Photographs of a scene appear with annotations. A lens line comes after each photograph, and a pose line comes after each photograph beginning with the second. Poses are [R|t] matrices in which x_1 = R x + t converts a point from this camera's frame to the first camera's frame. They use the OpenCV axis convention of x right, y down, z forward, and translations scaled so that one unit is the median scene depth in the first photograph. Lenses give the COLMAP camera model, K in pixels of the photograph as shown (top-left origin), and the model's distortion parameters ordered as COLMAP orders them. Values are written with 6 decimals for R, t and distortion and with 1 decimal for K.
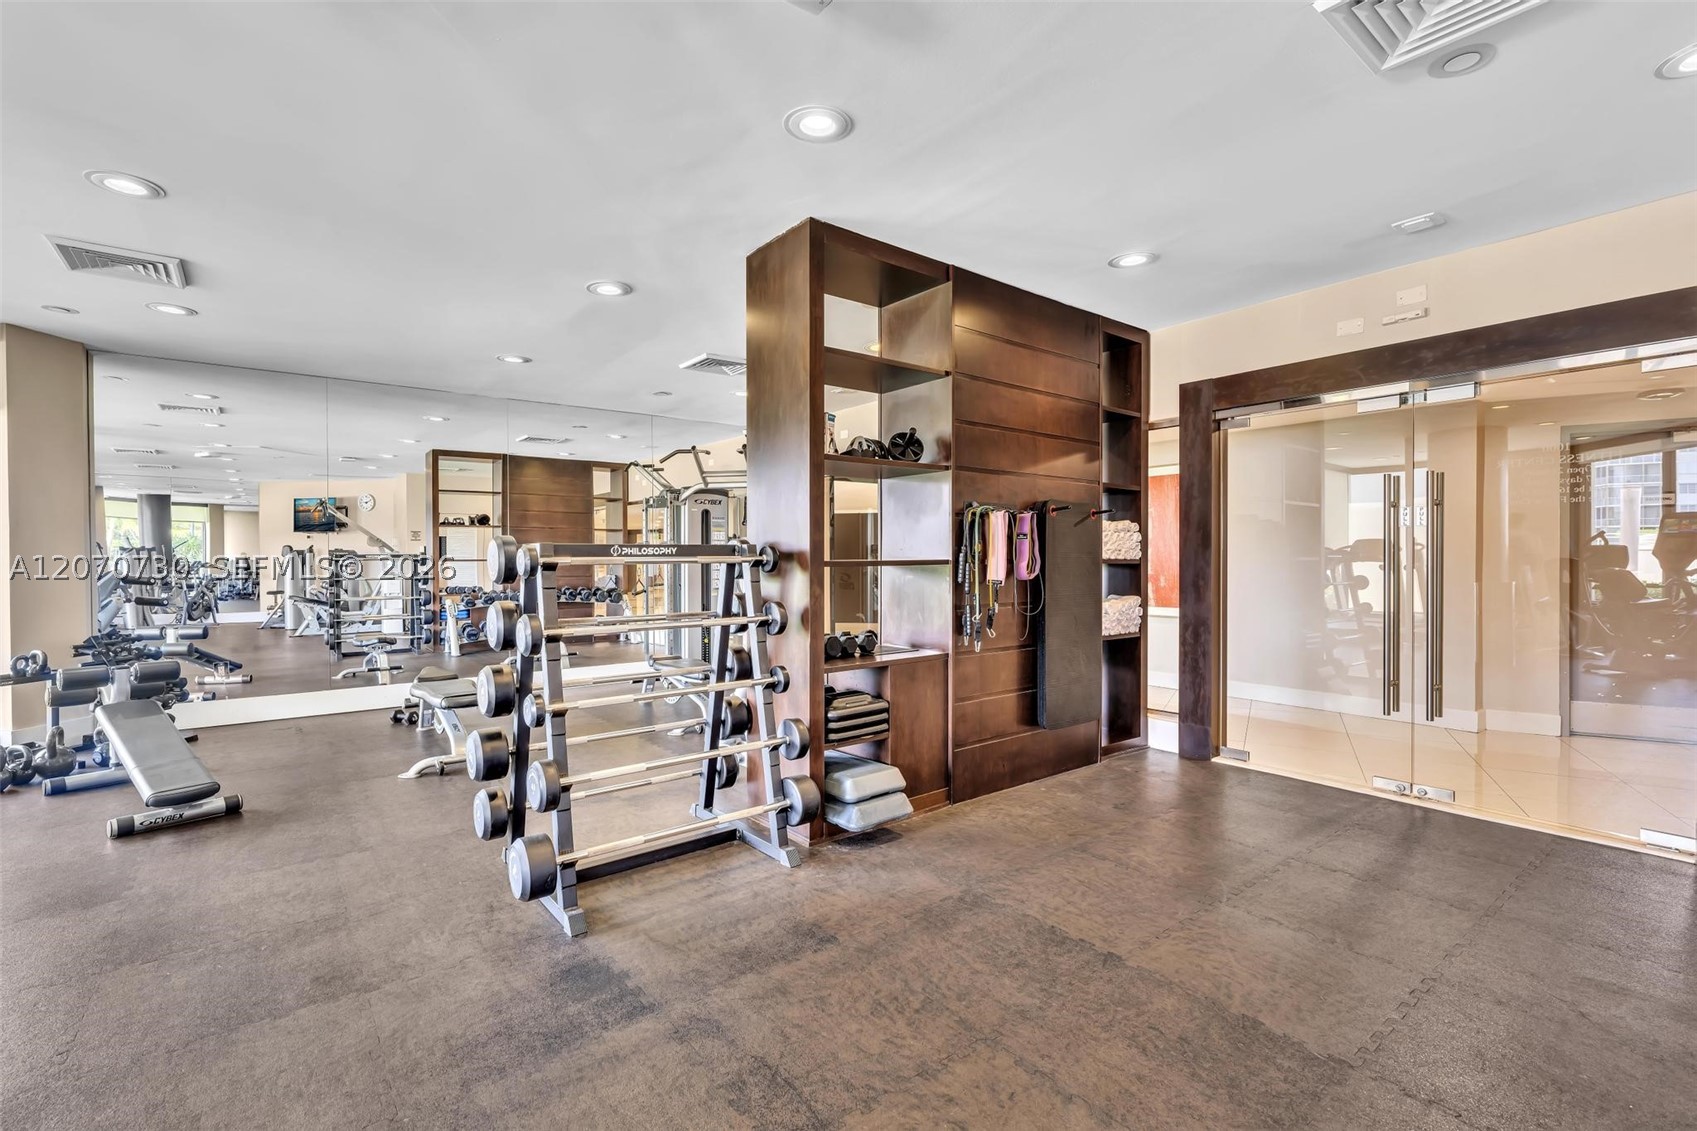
lens RADIAL K [[760.0, 0, 838.2], [0, 760.0, 558.5], [0, 0, 1]] dist [-0.004041, 0.000315]
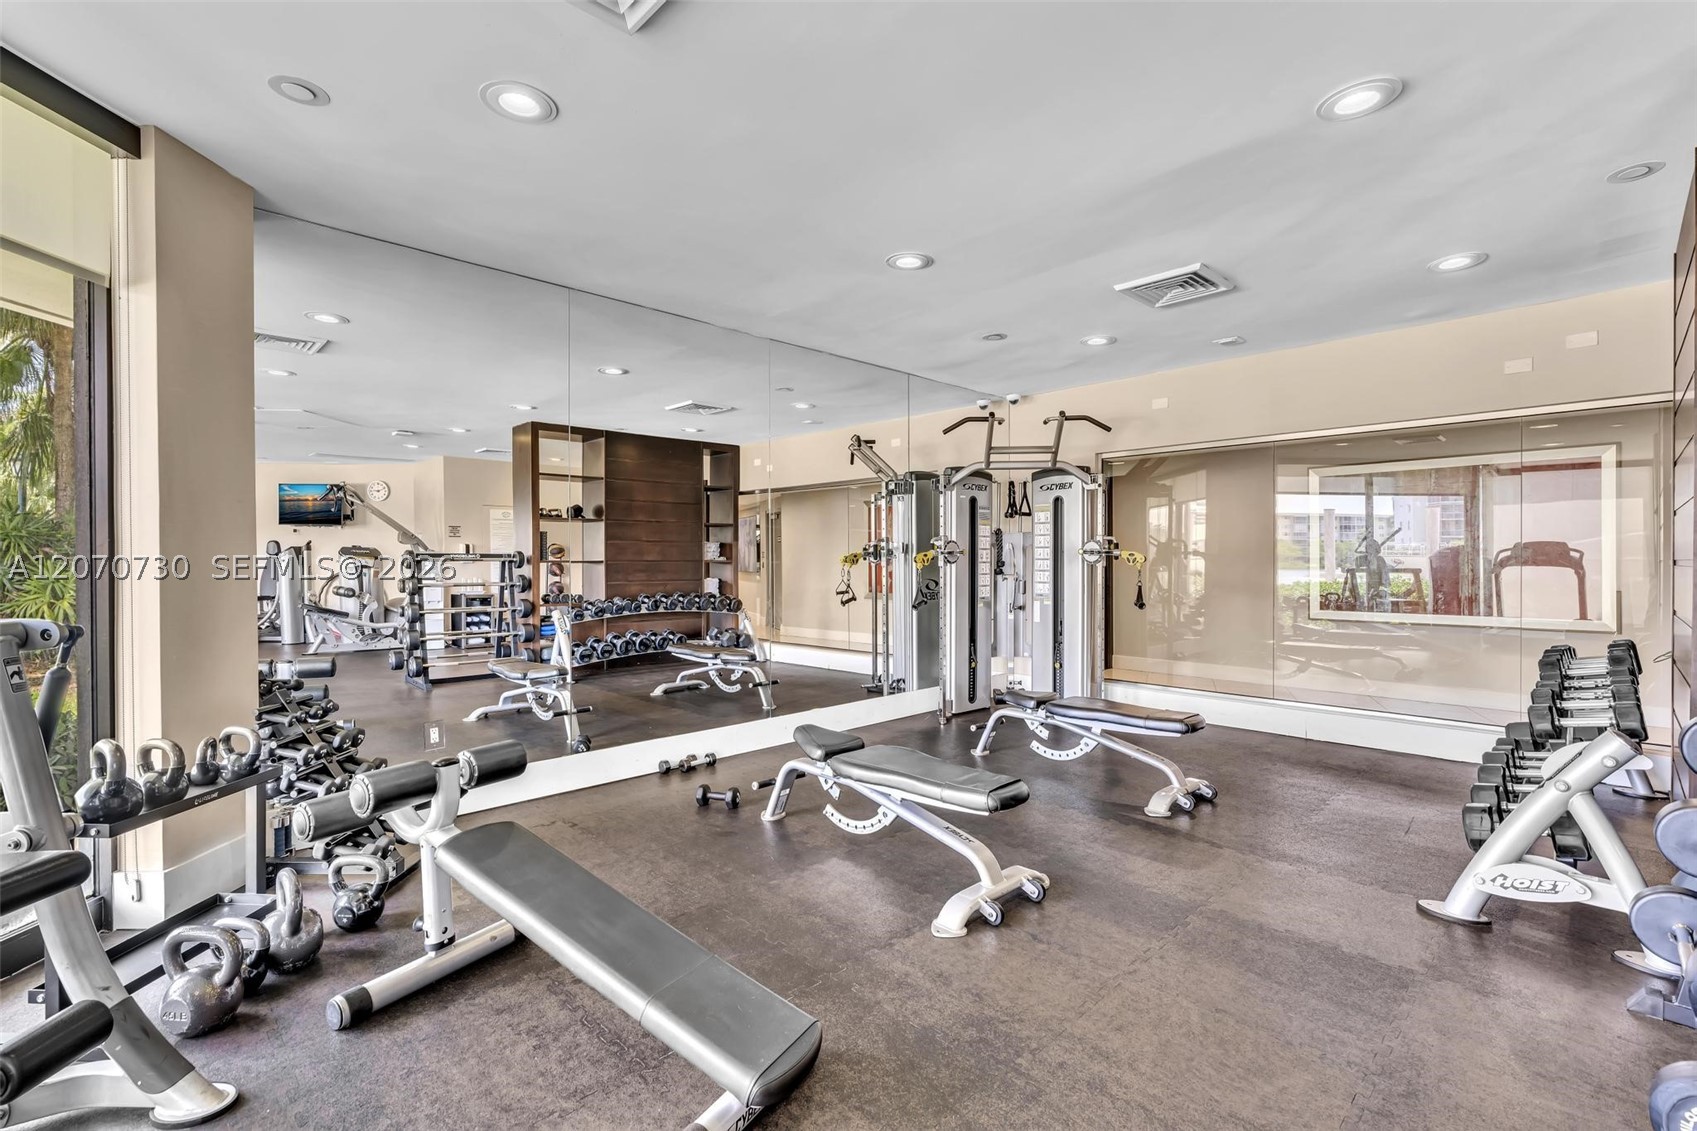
lens RADIAL K [[763.7, 0, 843.1], [0, 763.7, 576.5], [0, 0, 1]] dist [0.025226, 0.000103]
pose [[0.996098, -0.001873, 0.088233, -0.254118], [-0.000485, 0.999644, 0.026689, -0.002318], [-0.088251, -0.026628, 0.995742, 0.149894]]
